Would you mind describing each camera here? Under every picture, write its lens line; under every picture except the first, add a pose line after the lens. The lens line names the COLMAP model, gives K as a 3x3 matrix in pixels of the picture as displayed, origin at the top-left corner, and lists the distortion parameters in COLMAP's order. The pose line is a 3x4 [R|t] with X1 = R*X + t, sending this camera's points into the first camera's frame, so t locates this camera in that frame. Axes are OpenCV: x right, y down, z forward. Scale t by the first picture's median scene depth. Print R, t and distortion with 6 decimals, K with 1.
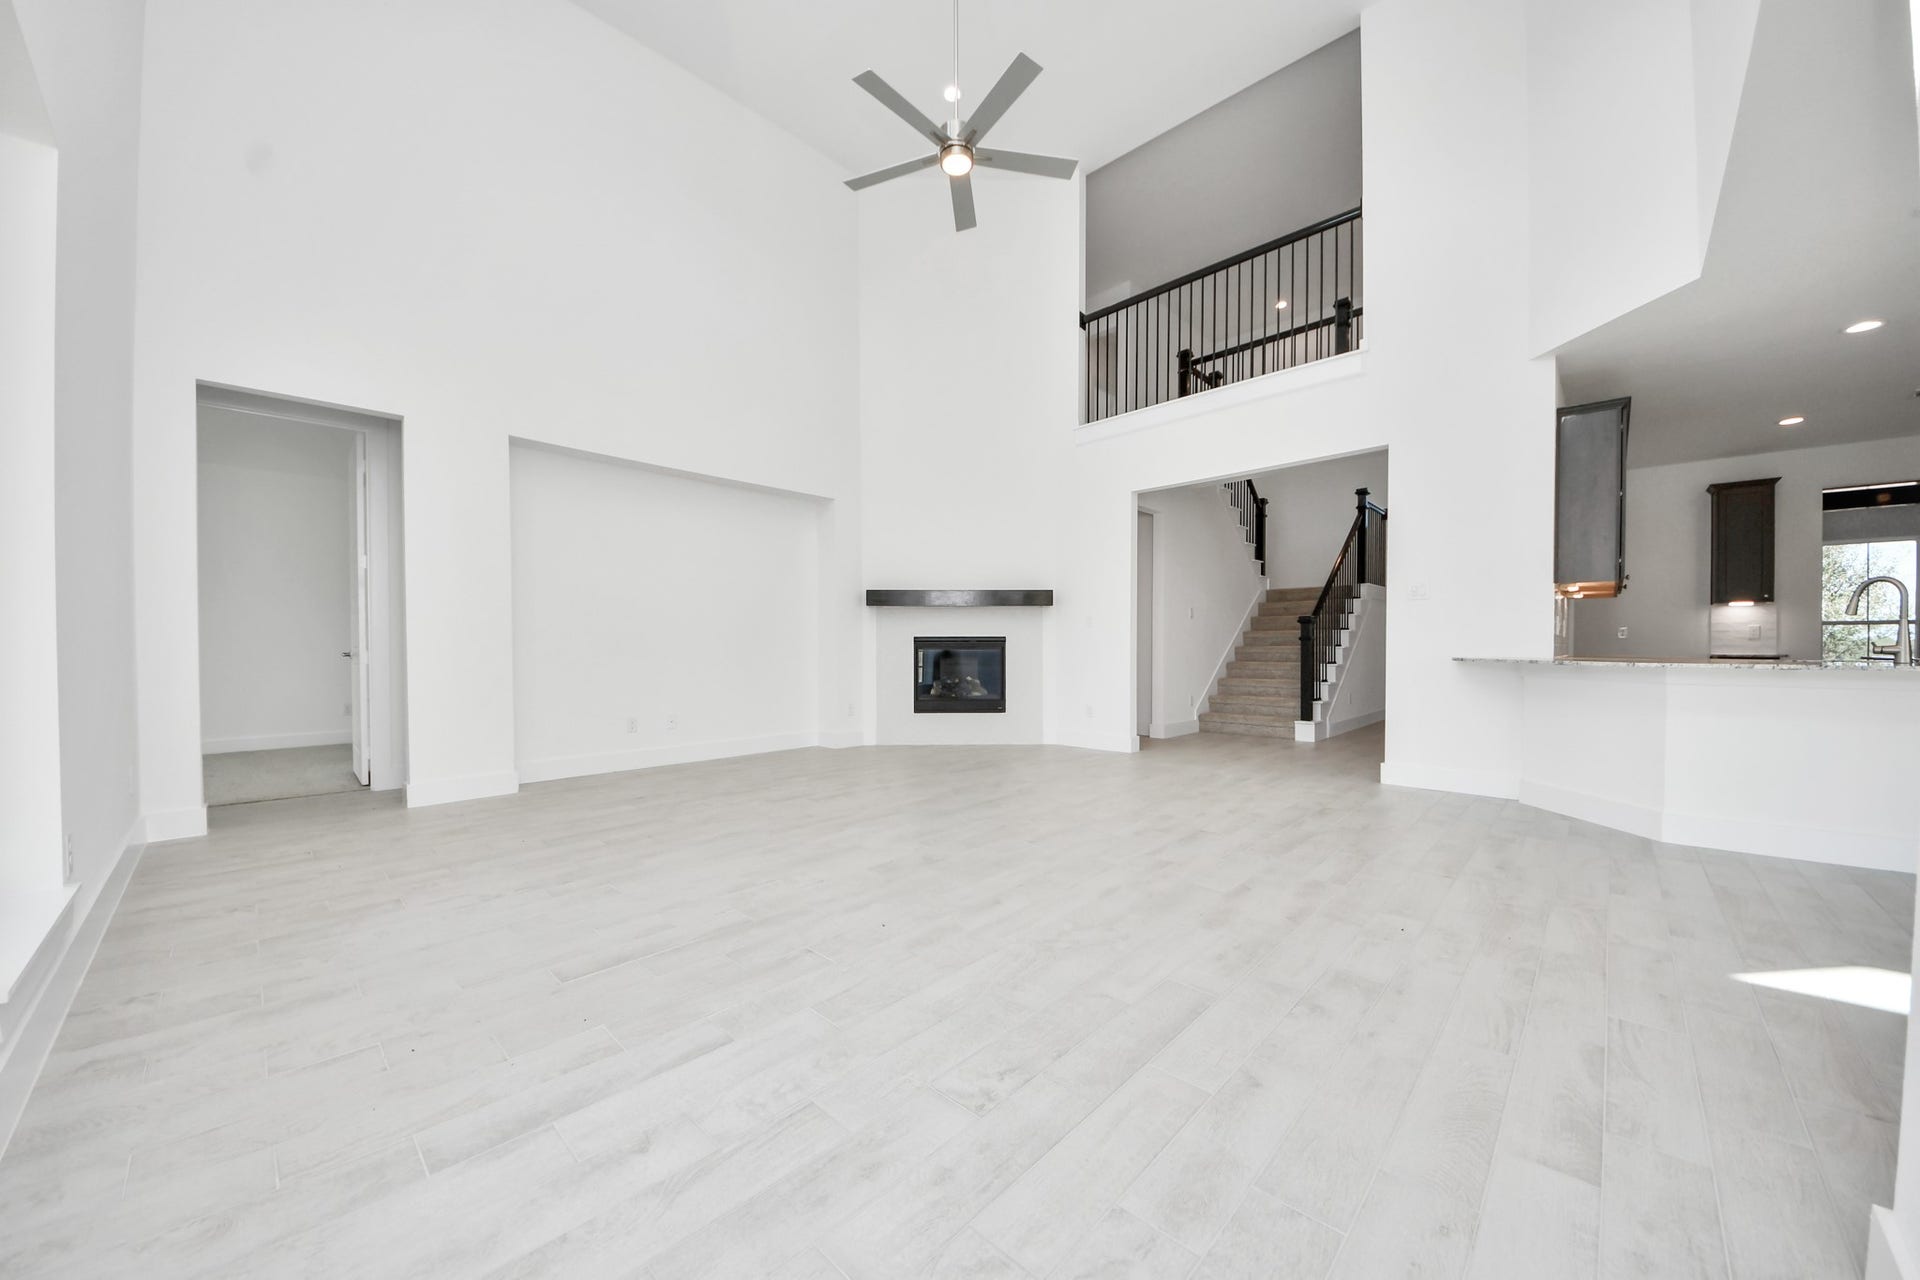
lens RADIAL K [[689.2, 0, 959.8], [0, 689.2, 655.6], [0, 0, 1]] dist [-0.003279, -0.006074]
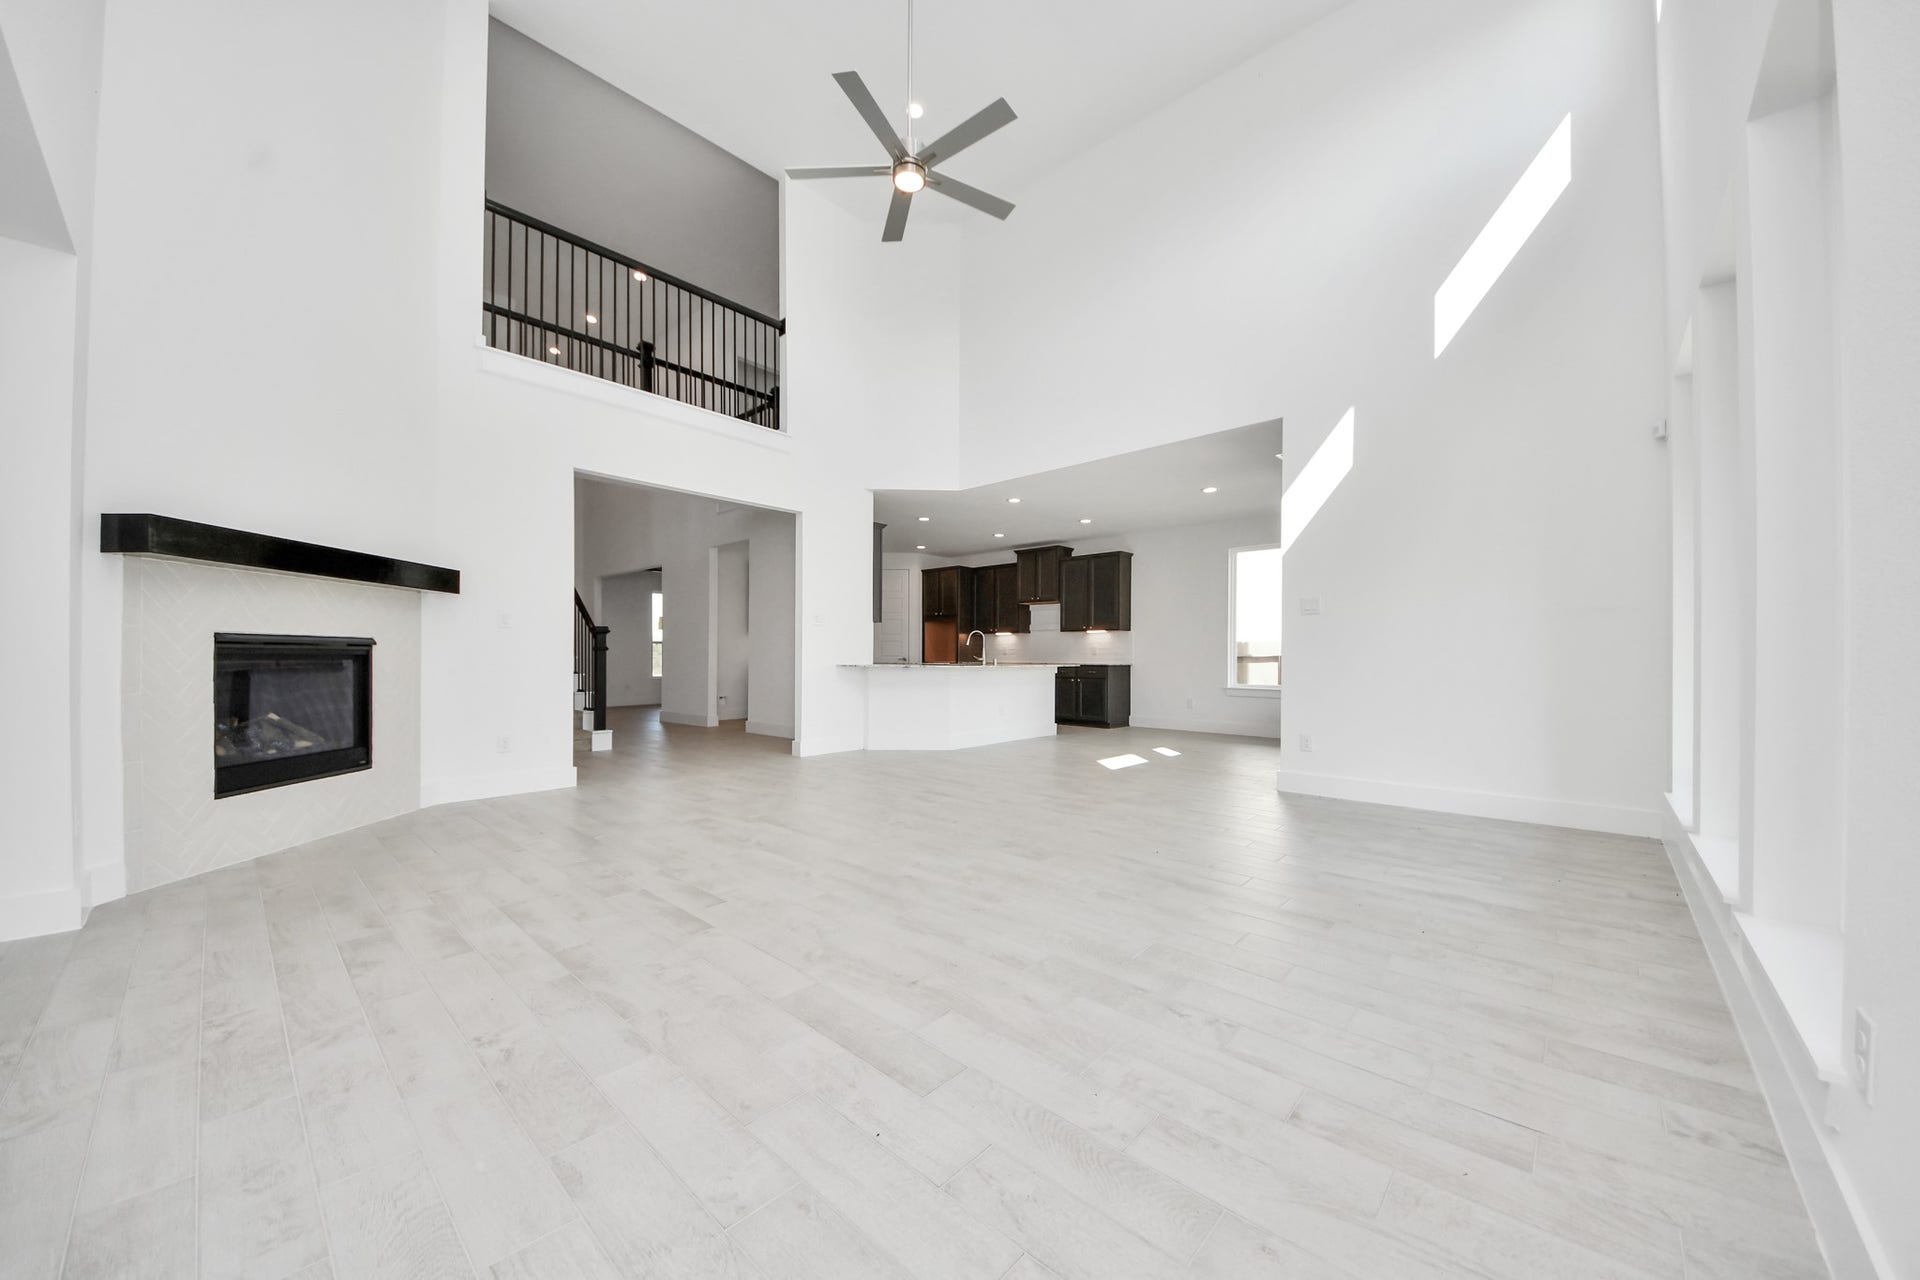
lens RADIAL K [[689.2, 0, 970.8], [0, 689.2, 656.0], [0, 0, 1]] dist [-0.003279, -0.006074]
pose [[-0.030219, 0.004431, 0.999533, -0.627488], [0.011679, 0.999923, -0.004080, -0.005708], [-0.999475, 0.011550, -0.030268, 0.585904]]
